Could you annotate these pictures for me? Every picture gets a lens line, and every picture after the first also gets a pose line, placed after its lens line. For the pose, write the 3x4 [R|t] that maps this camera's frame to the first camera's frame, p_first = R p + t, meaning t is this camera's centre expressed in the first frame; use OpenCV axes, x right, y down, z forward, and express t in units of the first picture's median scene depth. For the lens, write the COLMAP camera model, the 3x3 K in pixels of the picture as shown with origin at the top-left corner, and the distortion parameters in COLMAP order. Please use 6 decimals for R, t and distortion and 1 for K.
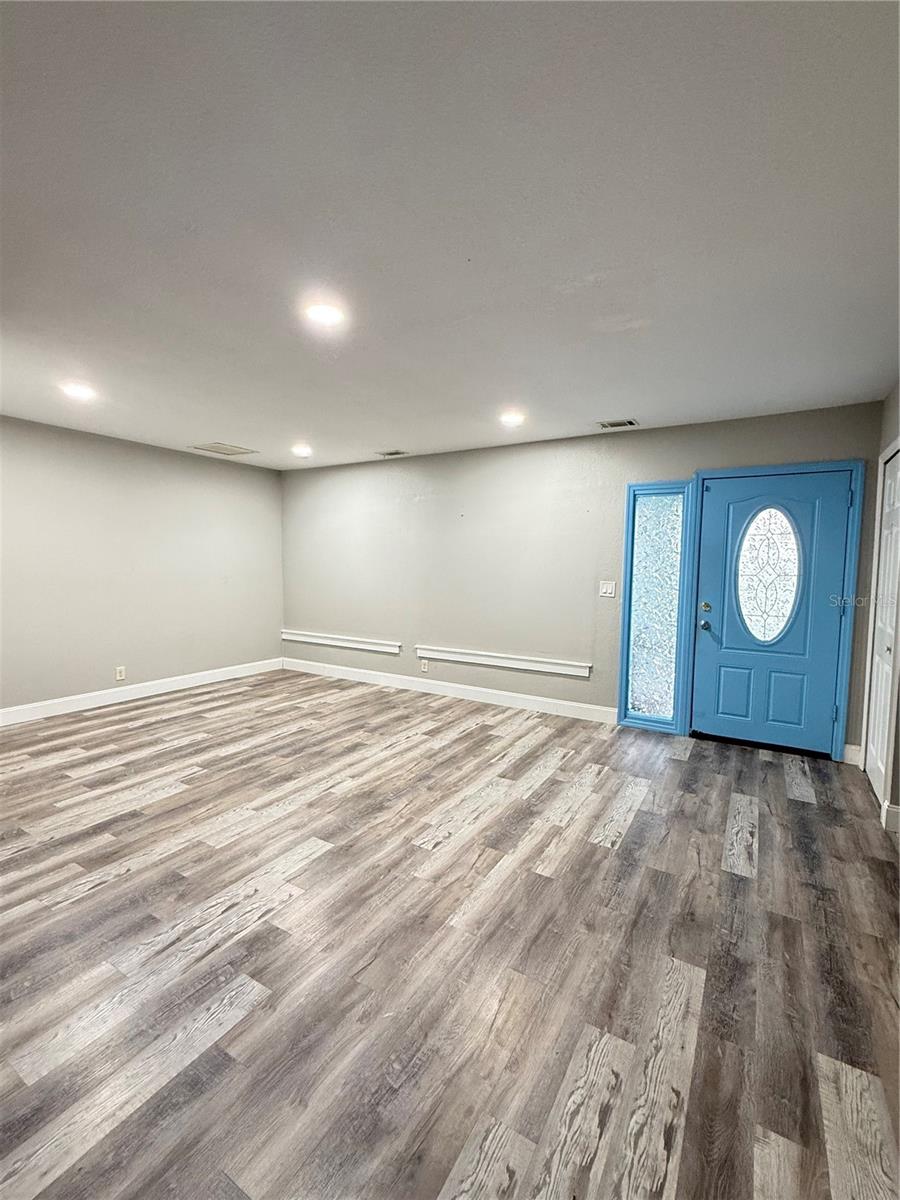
lens RADIAL K [[516.4, 0, 454.7], [0, 516.4, 602.4], [0, 0, 1]] dist [-0.003330, -0.000583]
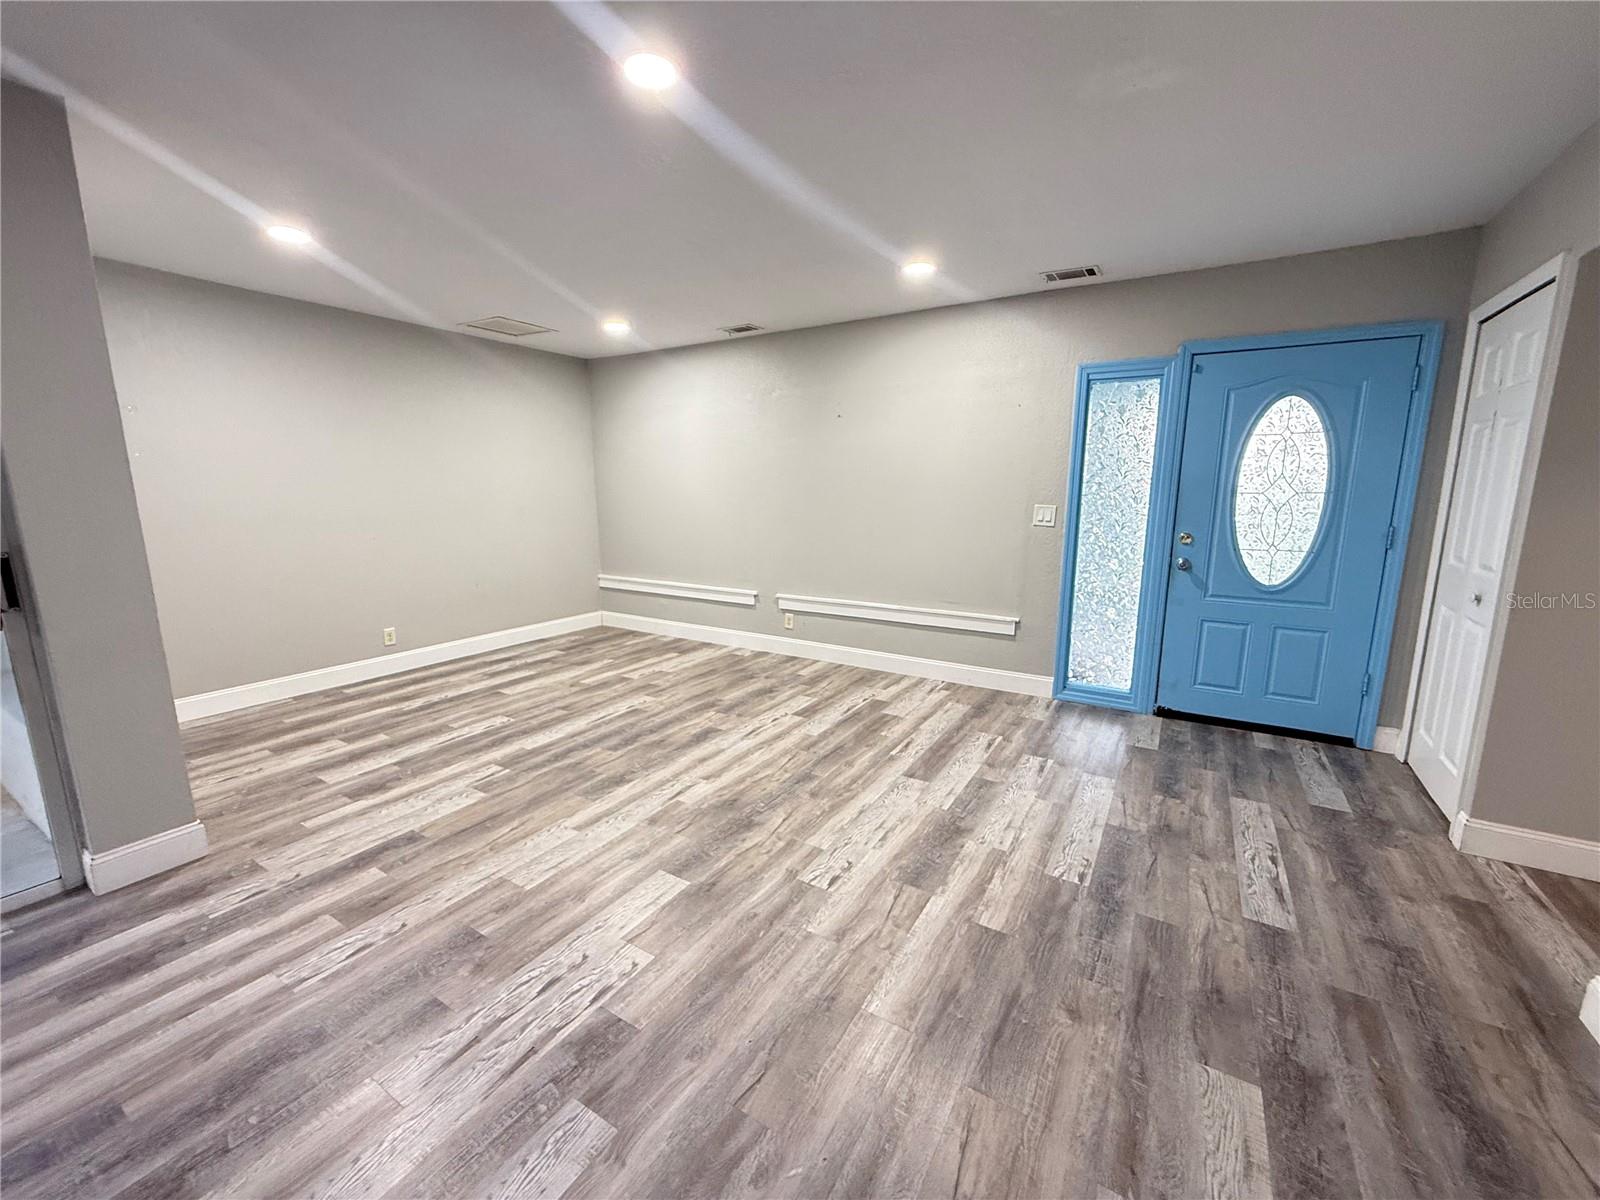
lens RADIAL K [[636.8, 0, 799.4], [0, 636.8, 602.1], [0, 0, 1]] dist [-0.001336, 0.000474]
pose [[0.999822, -0.011311, -0.015083, -0.048170], [0.012833, 0.994392, 0.104979, -0.004180], [0.013811, -0.105154, 0.994360, 0.124289]]
